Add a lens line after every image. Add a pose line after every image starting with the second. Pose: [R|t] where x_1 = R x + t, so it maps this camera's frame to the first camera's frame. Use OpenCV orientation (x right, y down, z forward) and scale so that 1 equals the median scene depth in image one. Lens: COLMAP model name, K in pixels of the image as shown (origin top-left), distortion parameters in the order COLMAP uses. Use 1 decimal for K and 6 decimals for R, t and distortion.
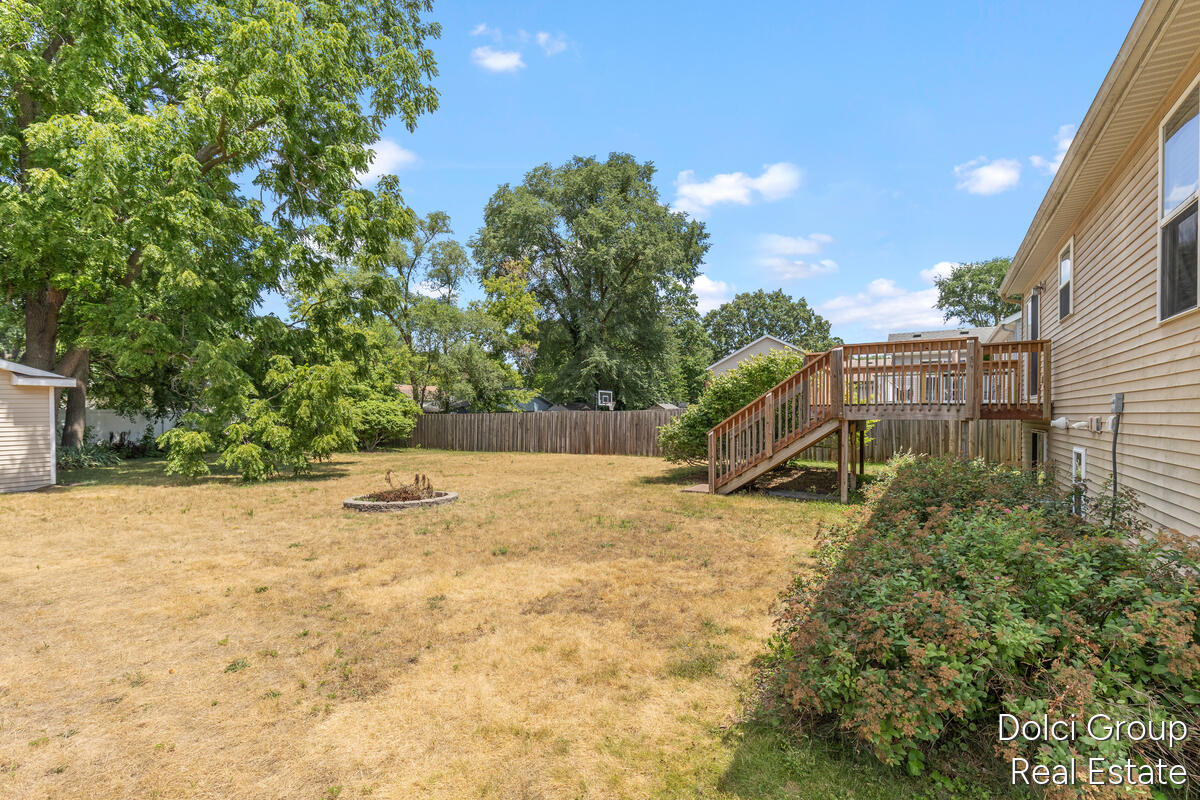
lens RADIAL K [[562.8, 0, 600.0], [0, 562.8, 400.0], [0, 0, 1]] dist [0.000633, 0.000043]
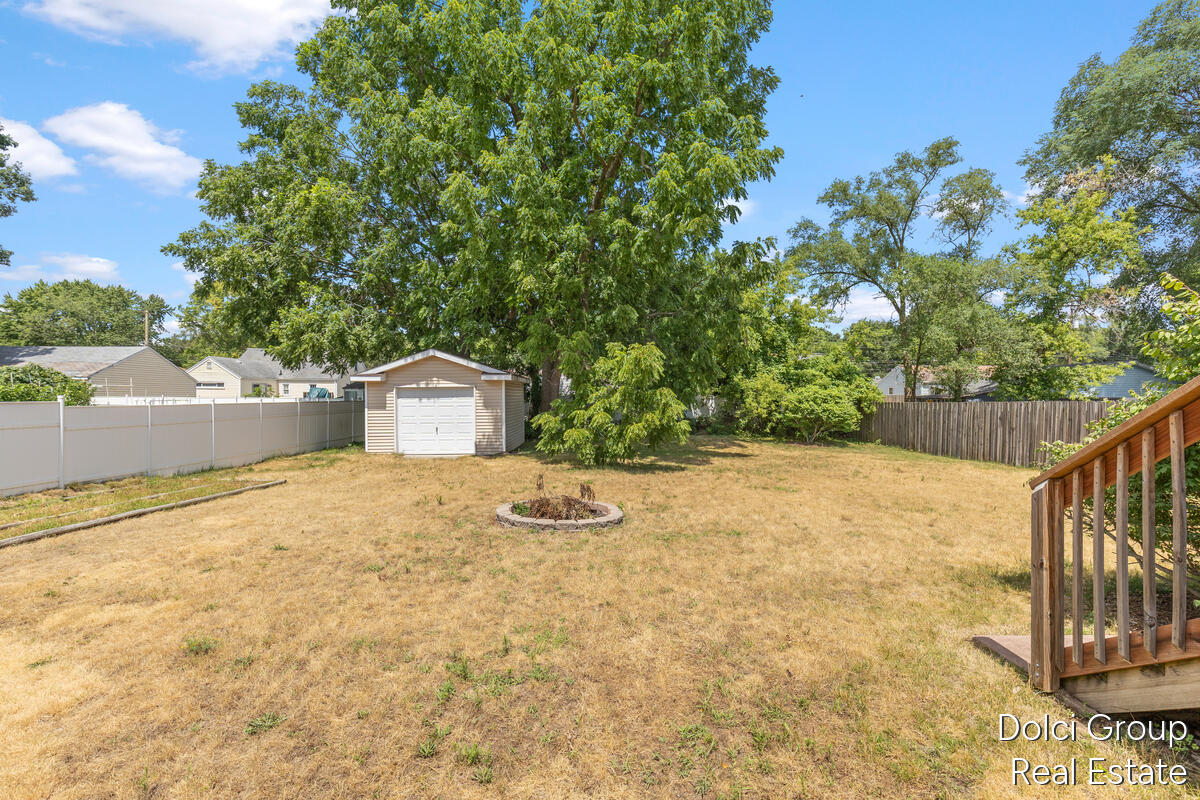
lens RADIAL K [[534.8, 0, 600.0], [0, 534.8, 400.0], [0, 0, 1]] dist [-0.001893, -0.000311]
pose [[0.508565, 0.007175, -0.860993, 0.132926], [0.016650, 0.999696, 0.018165, 0.001856], [0.860862, -0.023573, 0.508292, 0.274659]]
